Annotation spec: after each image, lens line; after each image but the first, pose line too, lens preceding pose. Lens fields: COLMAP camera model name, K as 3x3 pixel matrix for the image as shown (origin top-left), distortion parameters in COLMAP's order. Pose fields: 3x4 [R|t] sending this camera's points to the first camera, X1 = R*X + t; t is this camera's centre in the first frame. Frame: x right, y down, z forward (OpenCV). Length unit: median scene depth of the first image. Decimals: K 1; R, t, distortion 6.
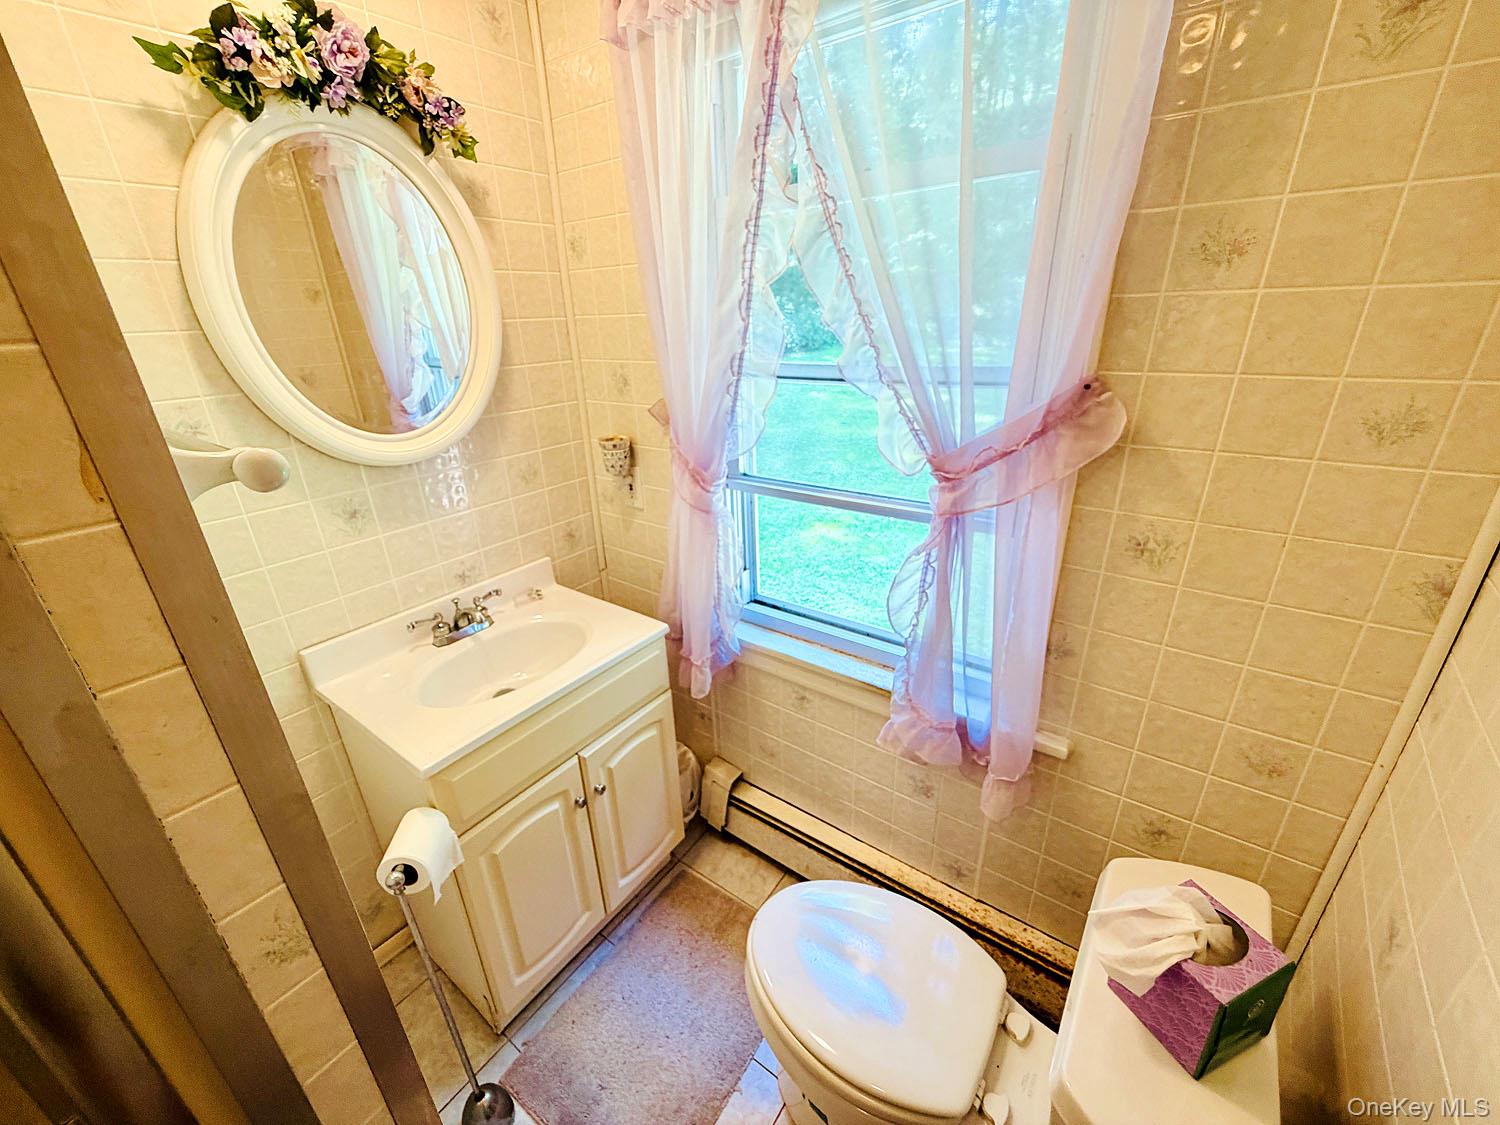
lens RADIAL K [[598.7, 0, 745.8], [0, 598.7, 560.4], [0, 0, 1]] dist [0.000812, -0.000405]
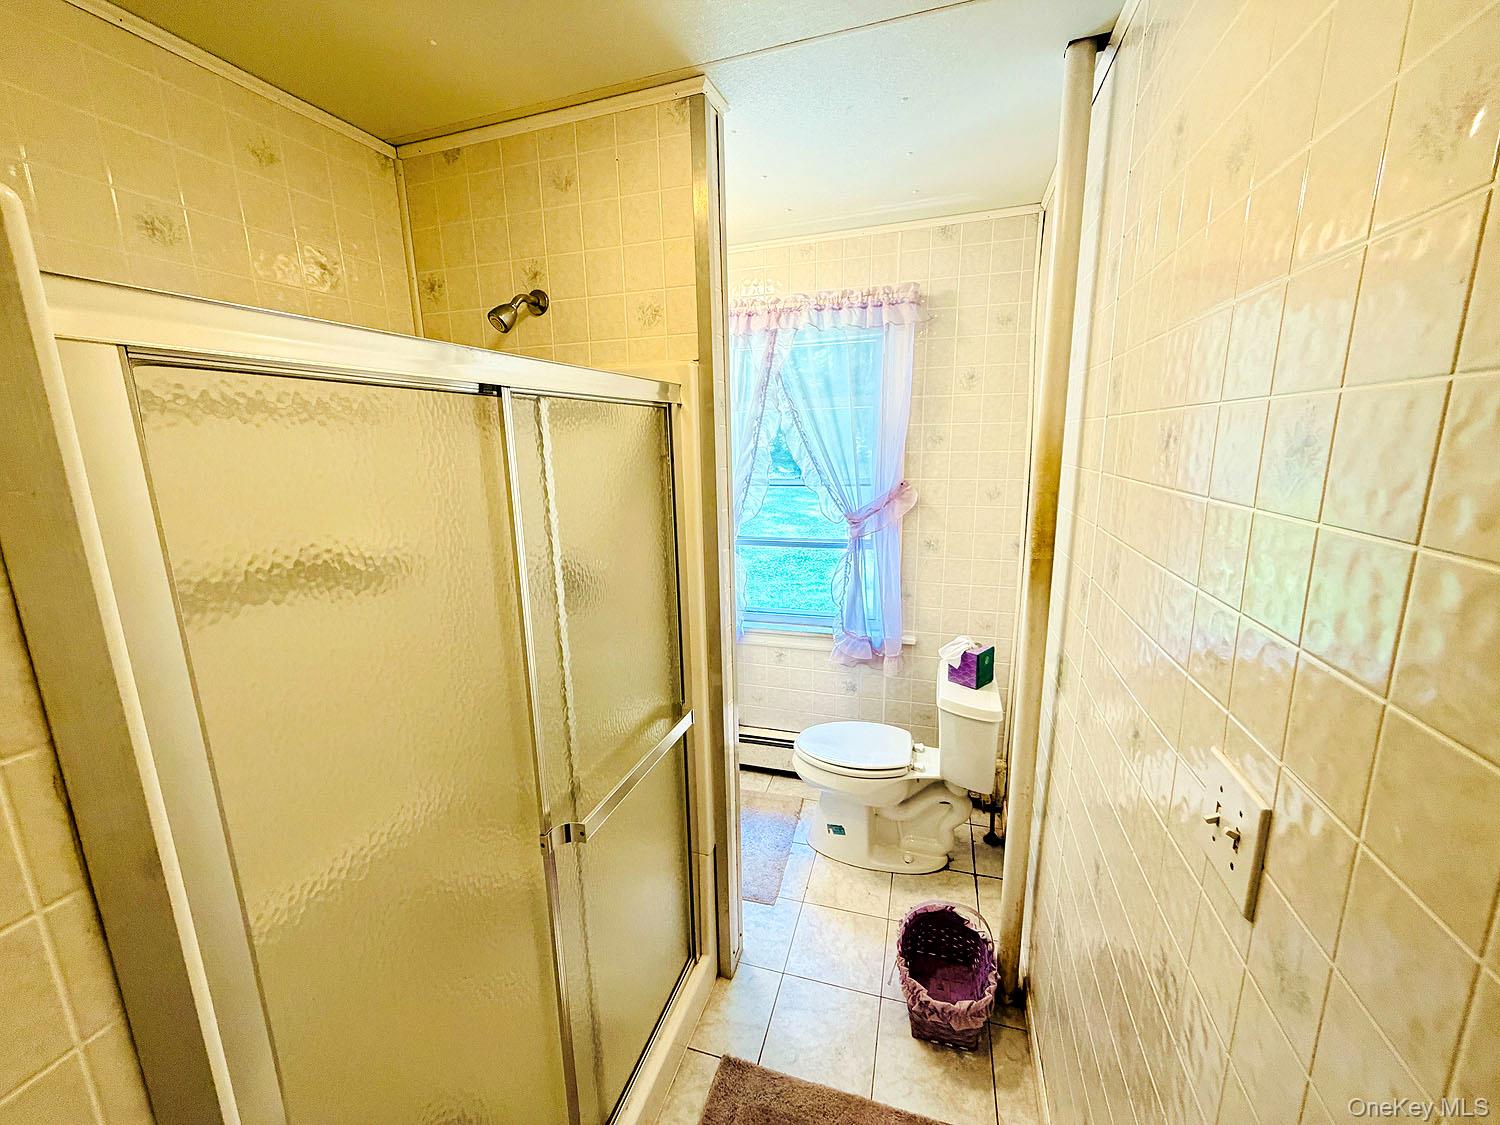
lens RADIAL K [[598.7, 0, 745.8], [0, 598.7, 560.4], [0, 0, 1]] dist [0.000812, -0.000405]
pose [[0.943777, -0.049044, 0.326926, -0.862101], [0.113435, 0.976936, -0.180910, 0.393158], [-0.310513, 0.207824, 0.927573, -1.046174]]
